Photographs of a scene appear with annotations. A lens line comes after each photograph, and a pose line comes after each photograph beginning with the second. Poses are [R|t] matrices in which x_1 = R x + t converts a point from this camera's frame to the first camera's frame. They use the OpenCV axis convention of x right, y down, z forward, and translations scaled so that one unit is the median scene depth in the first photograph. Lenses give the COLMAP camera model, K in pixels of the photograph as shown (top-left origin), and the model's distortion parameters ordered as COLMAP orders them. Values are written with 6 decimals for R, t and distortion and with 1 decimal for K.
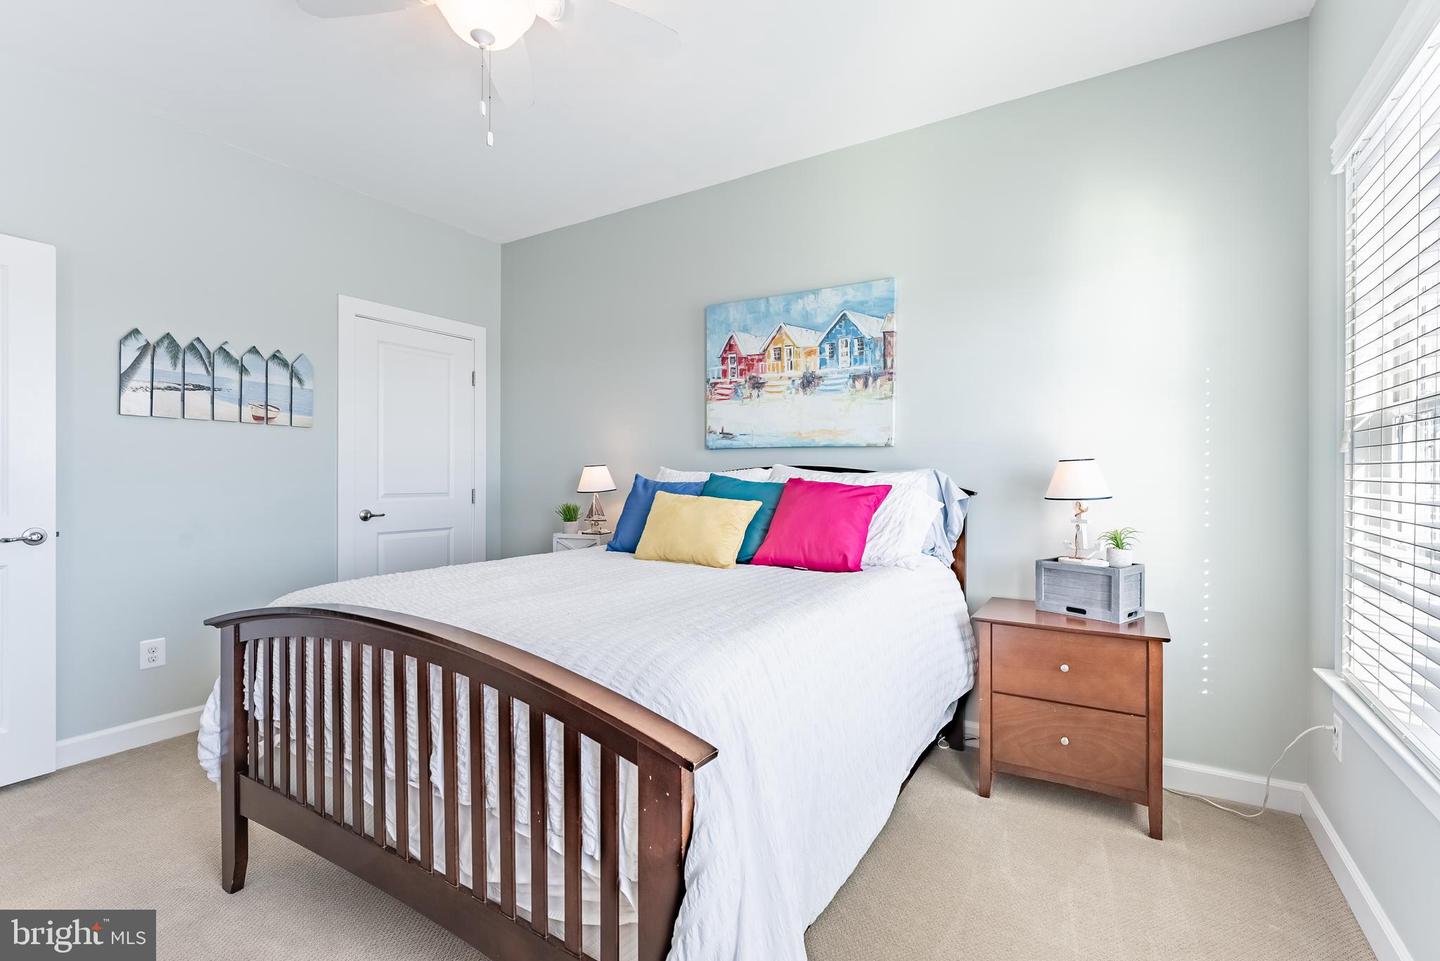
lens RADIAL K [[651.0, 0, 715.9], [0, 651.0, 480.8], [0, 0, 1]] dist [-0.006580, 0.002581]
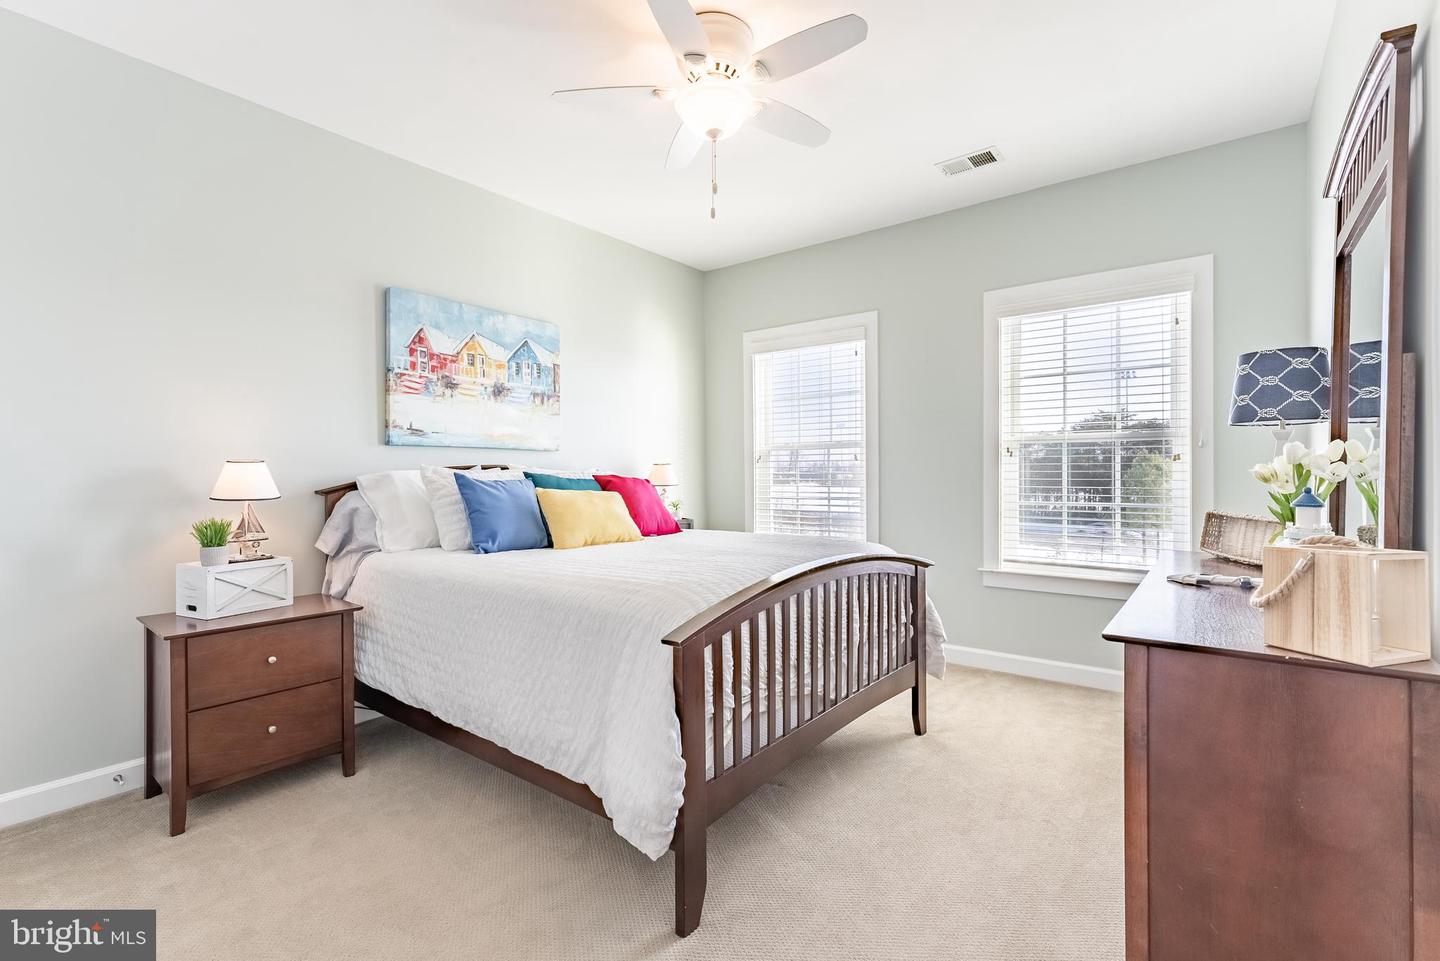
lens RADIAL K [[651.0, 0, 714.3], [0, 651.0, 475.8], [0, 0, 1]] dist [-0.006580, 0.002581]
pose [[0.101684, -0.003773, 0.994810, -0.925885], [0.018012, 0.999836, 0.001951, -0.000203], [-0.994654, 0.017720, 0.101736, 0.502179]]
